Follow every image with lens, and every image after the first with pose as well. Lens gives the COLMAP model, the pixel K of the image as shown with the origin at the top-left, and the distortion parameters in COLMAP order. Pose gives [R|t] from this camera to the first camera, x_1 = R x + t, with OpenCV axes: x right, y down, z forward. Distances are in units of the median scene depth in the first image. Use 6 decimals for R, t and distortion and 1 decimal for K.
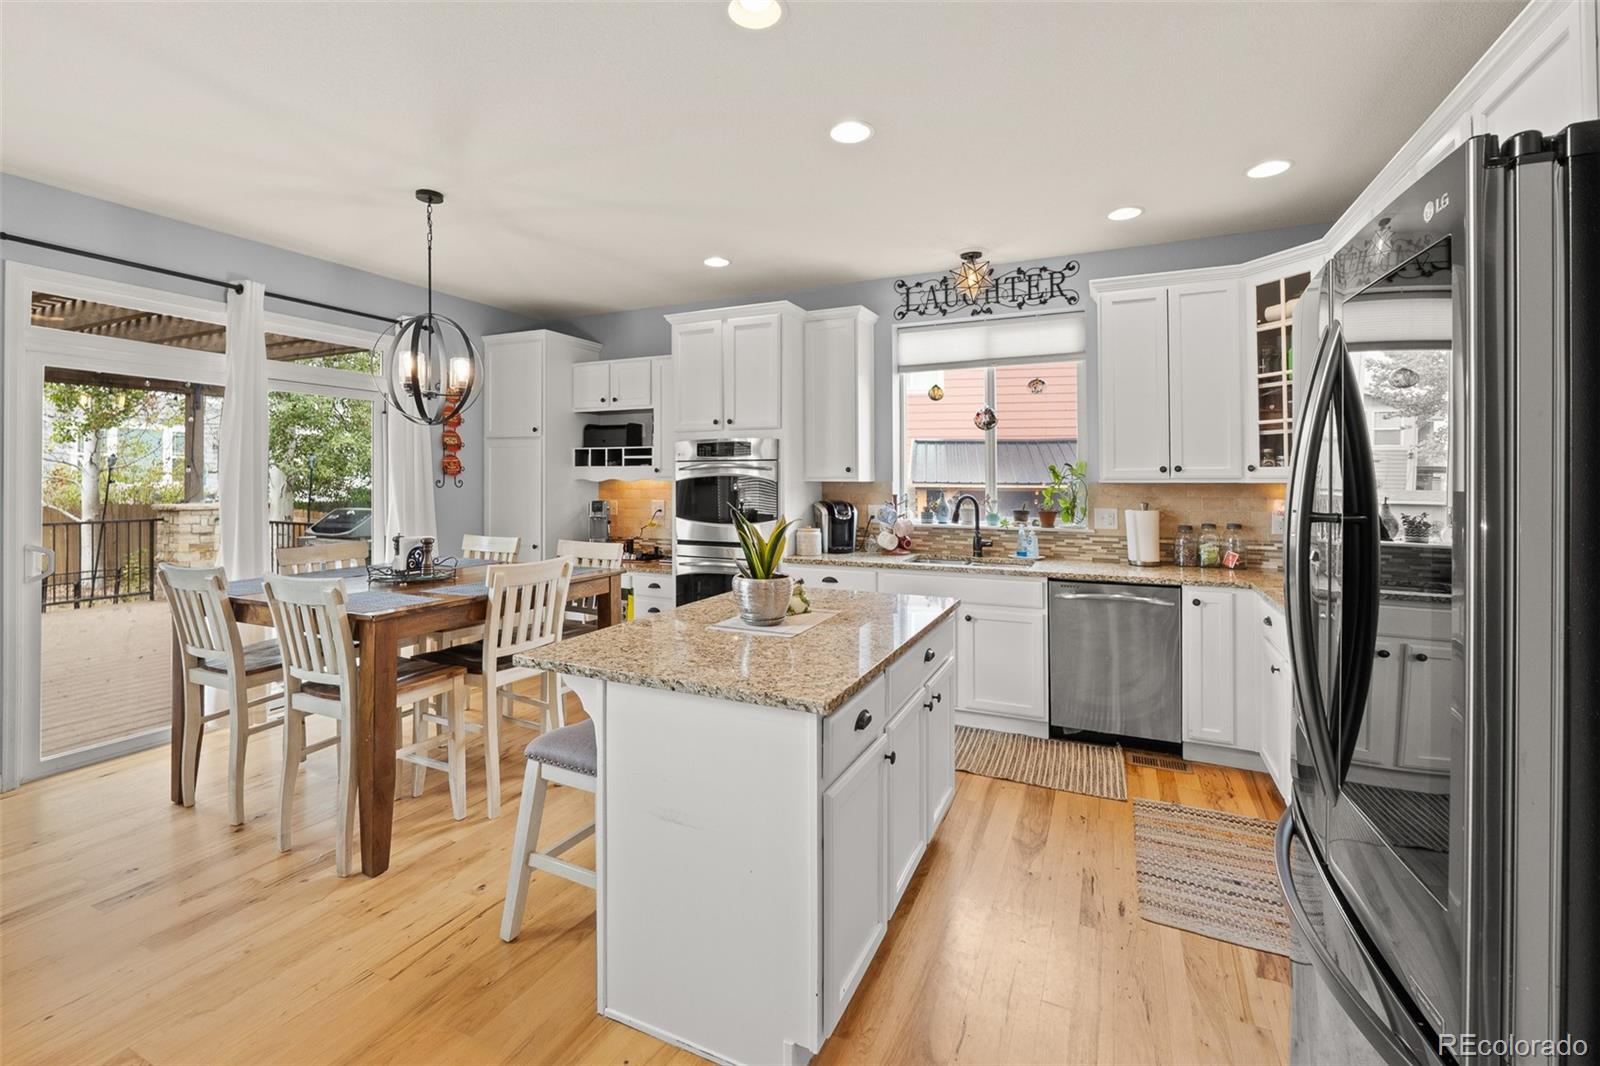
lens RADIAL K [[697.3, 0, 796.3], [0, 697.3, 471.7], [0, 0, 1]] dist [-0.002832, -0.000672]
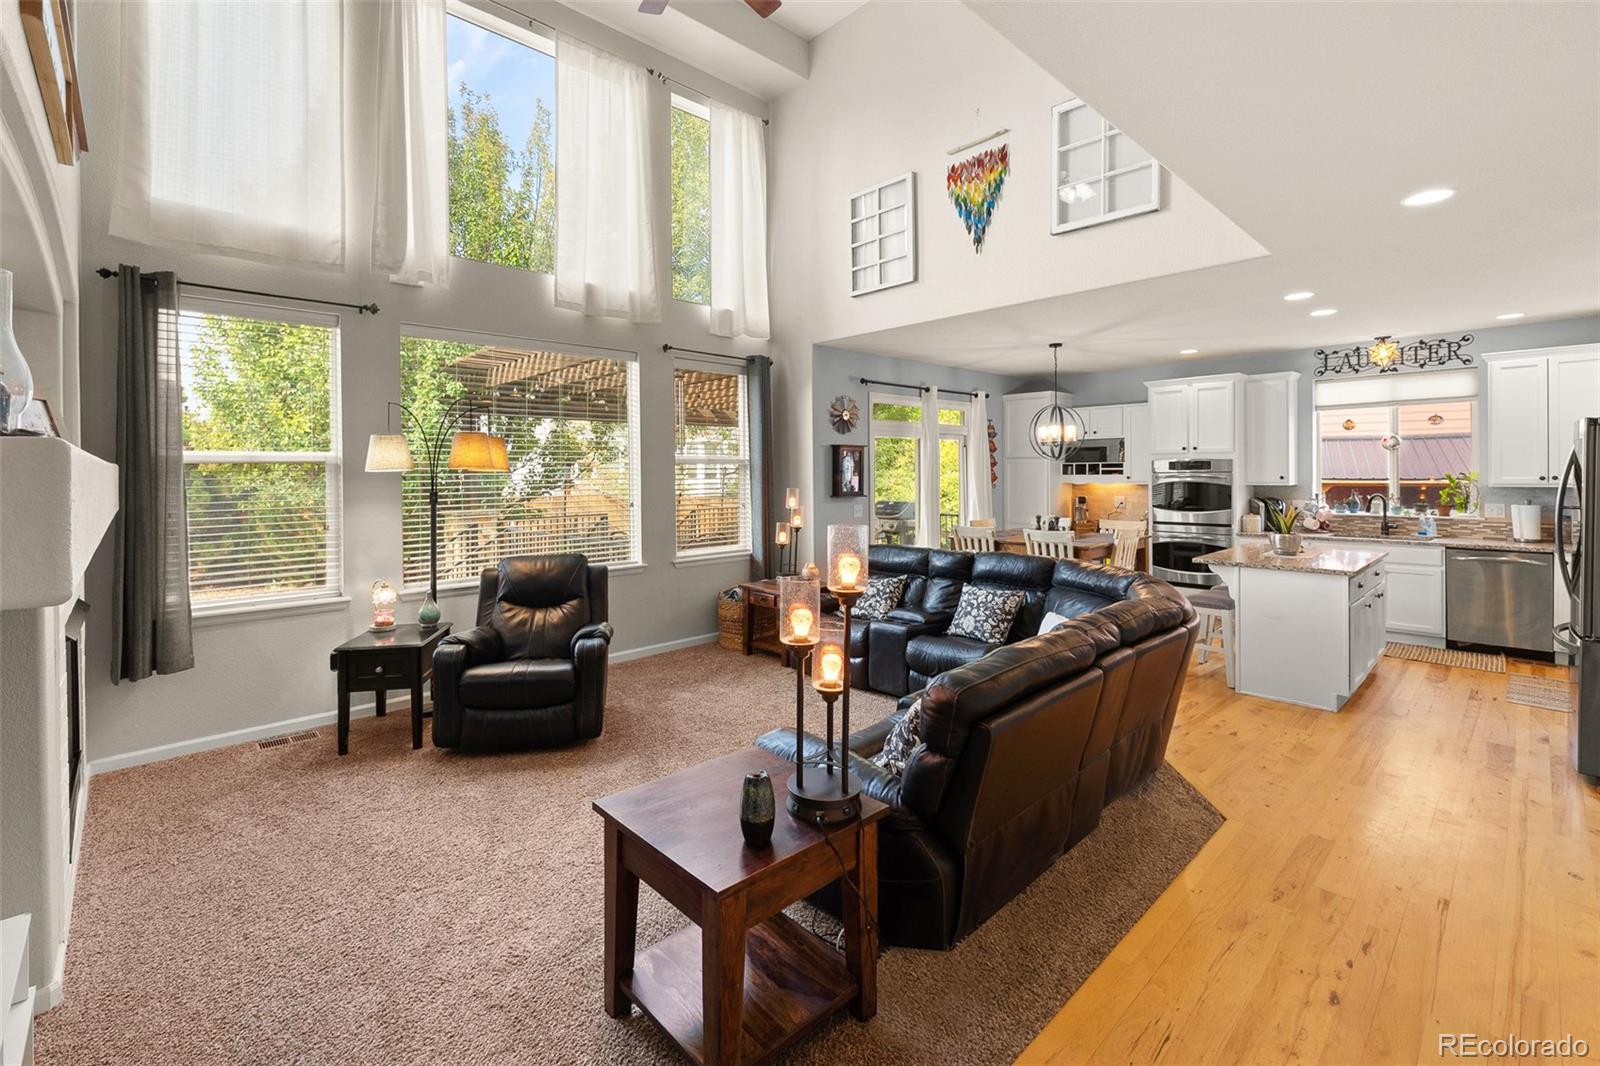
lens RADIAL K [[697.3, 0, 801.0], [0, 697.3, 484.8], [0, 0, 1]] dist [-0.002832, -0.000672]
pose [[0.929862, -0.003591, -0.367890, -0.366602], [0.014333, 0.999547, 0.026472, -0.045238], [0.367628, -0.029888, 0.929492, -0.873867]]
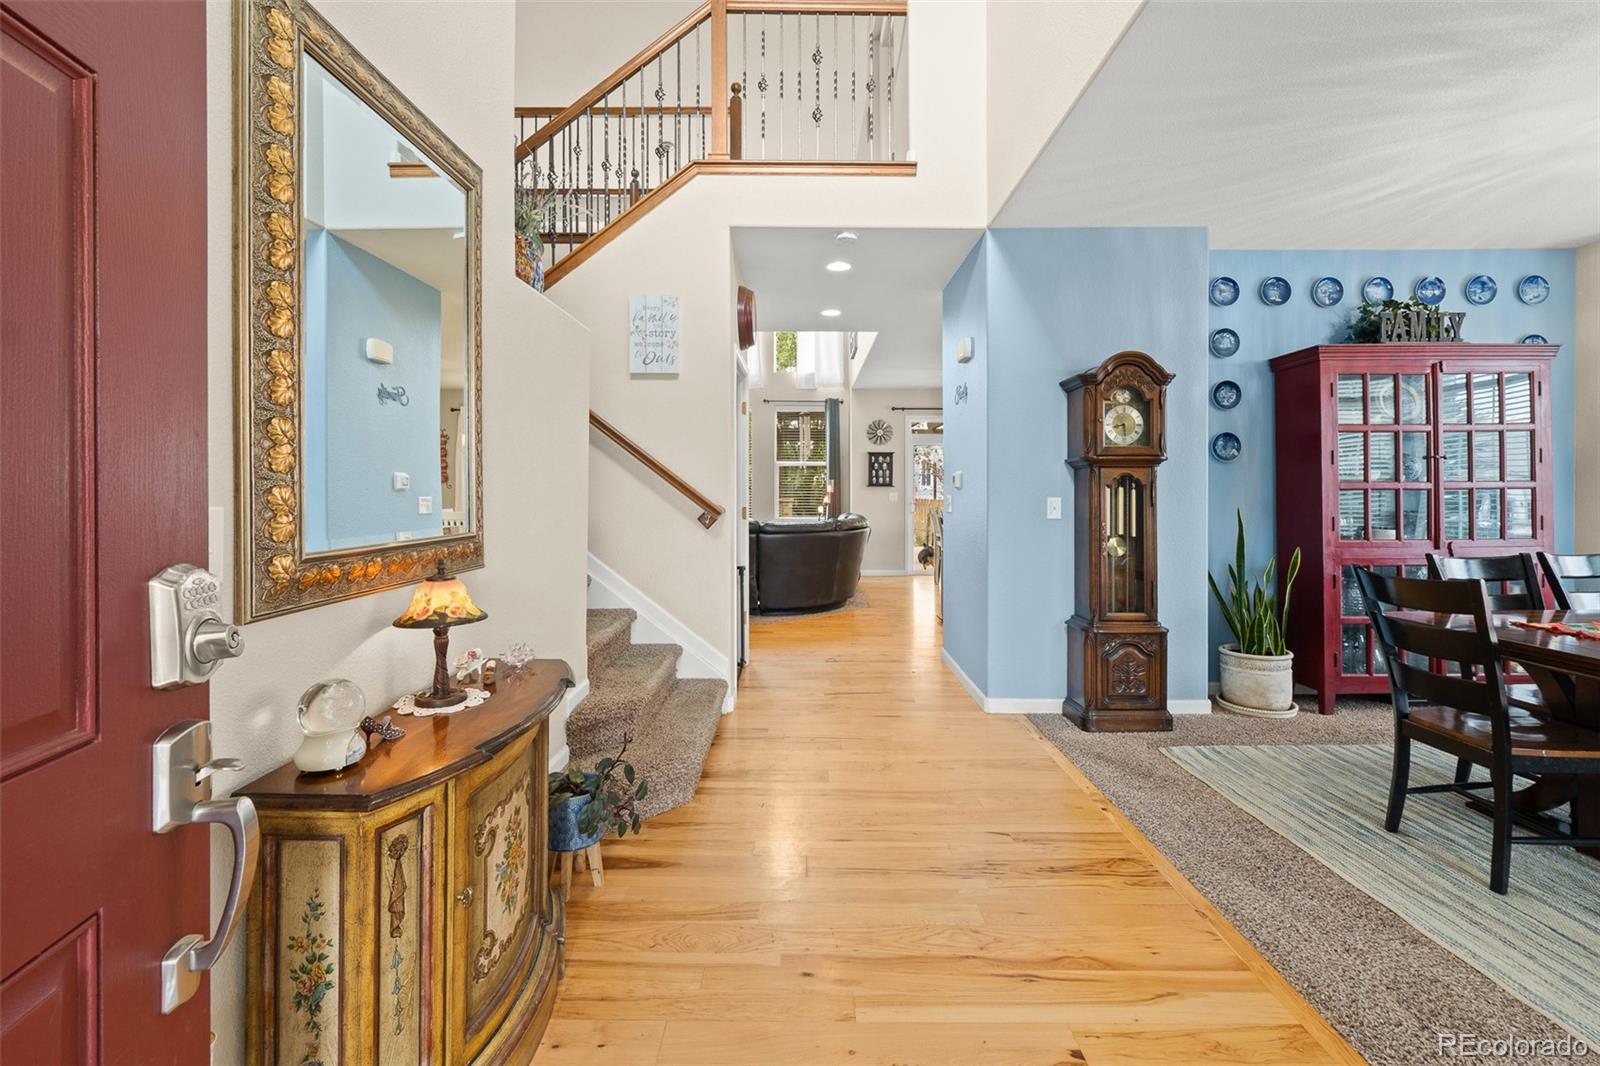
lens RADIAL K [[697.3, 0, 803.3], [0, 697.3, 487.0], [0, 0, 1]] dist [-0.002832, -0.000672]
pose [[0.424233, -0.004539, -0.905542, 1.201414], [0.008235, 0.999965, -0.001154, 0.026764], [0.905516, -0.006967, 0.424256, -0.615508]]
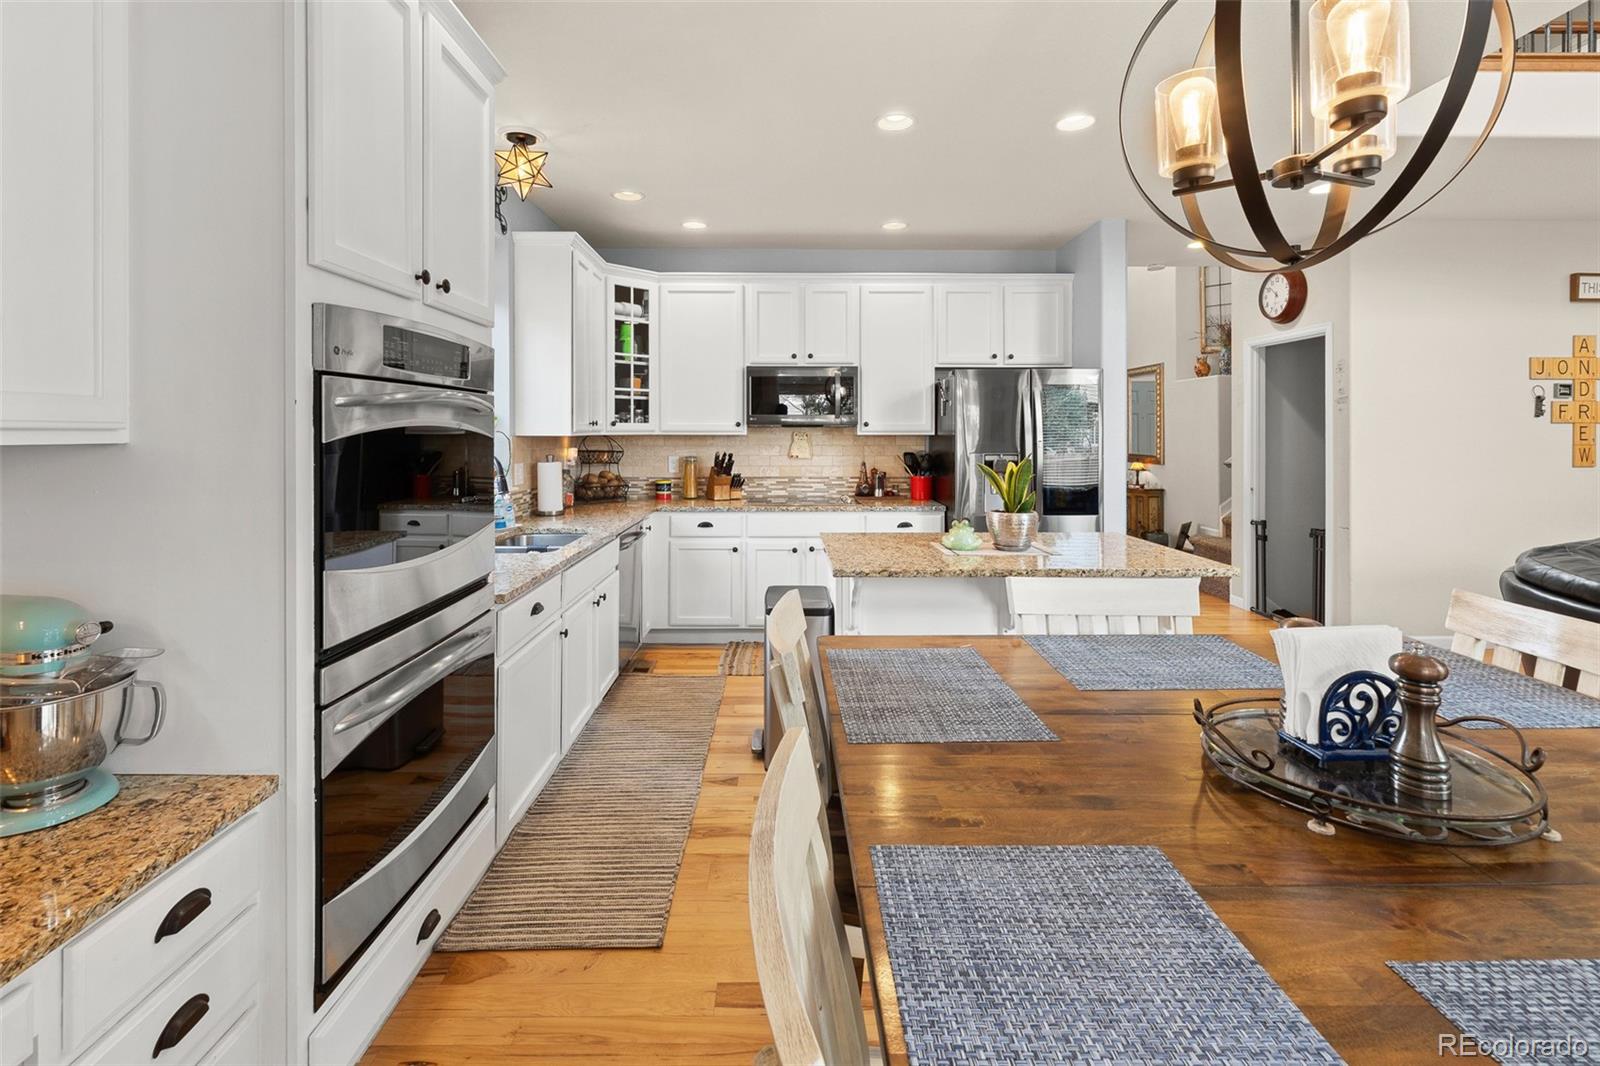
lens RADIAL K [[697.3, 0, 784.7], [0, 697.3, 434.8], [0, 0, 1]] dist [-0.002832, -0.000672]
pose [[-0.411557, -0.004868, 0.911371, -0.549579], [-0.008657, 0.999961, 0.001432, 0.008976], [-0.911343, -0.007301, -0.411583, 1.028252]]
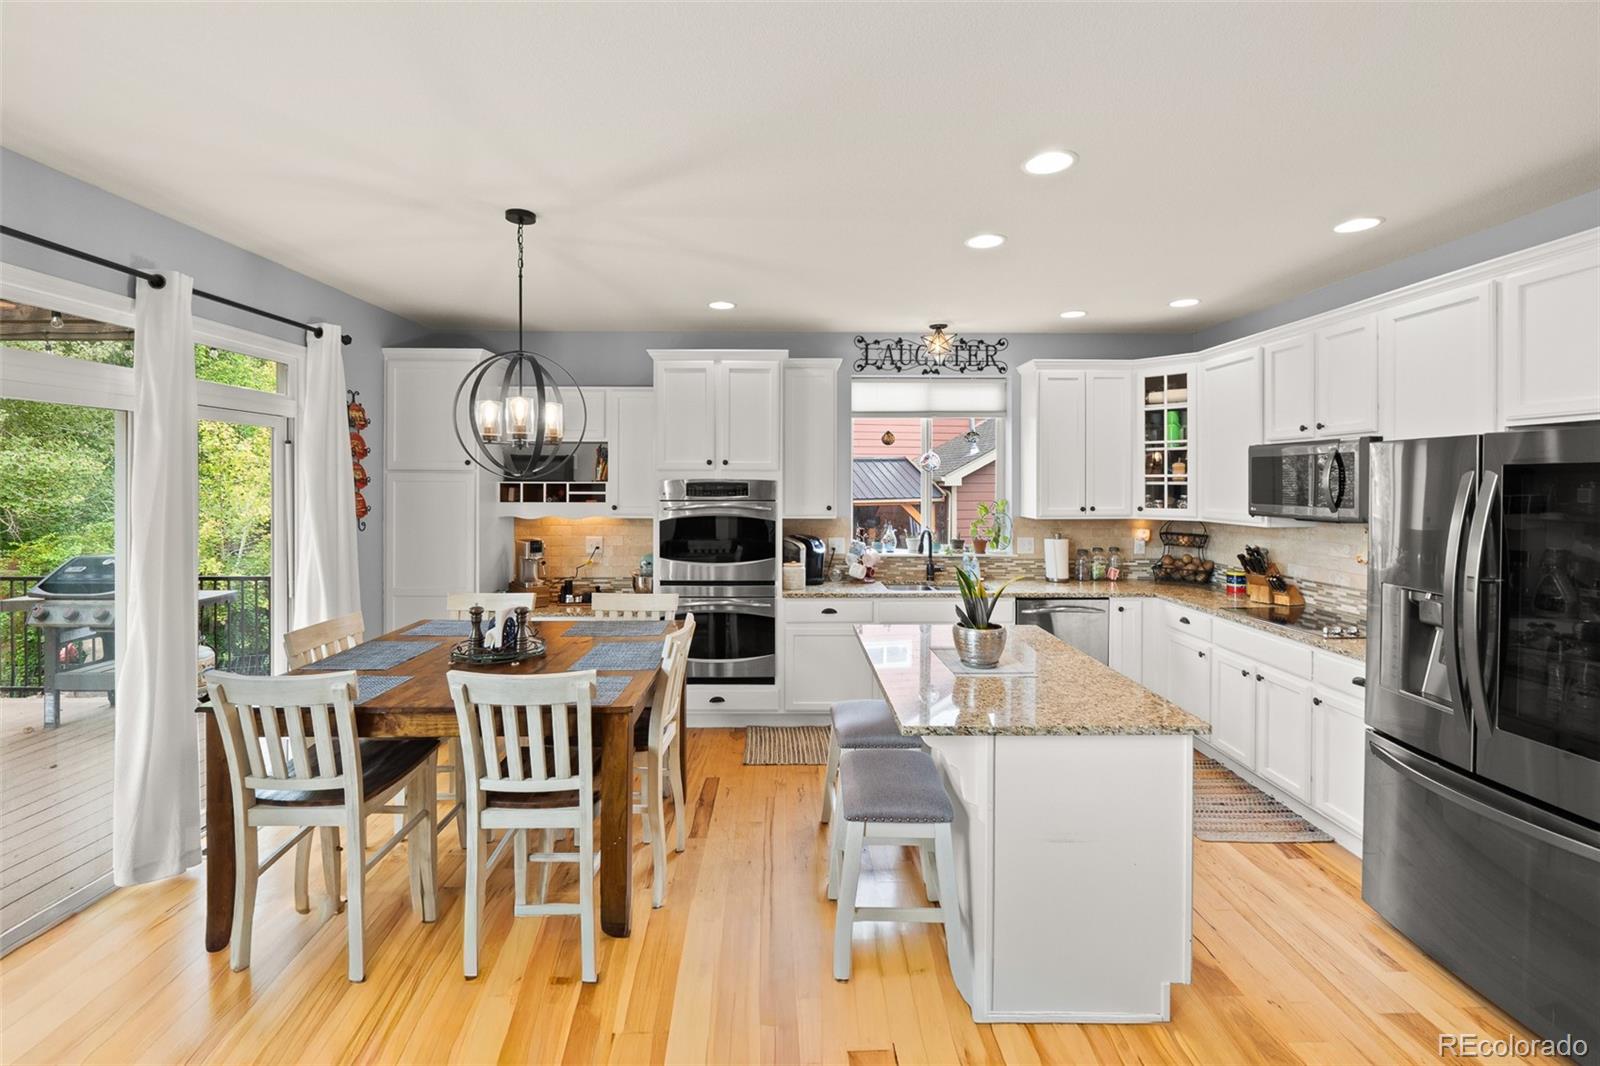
lens RADIAL K [[697.3, 0, 800.6], [0, 697.3, 481.1], [0, 0, 1]] dist [-0.002832, -0.000672]
pose [[0.898841, 0.001468, 0.438272, -0.461762], [-0.005242, 0.999959, 0.007401, -0.055154], [-0.438243, -0.008950, 0.898812, 0.043365]]
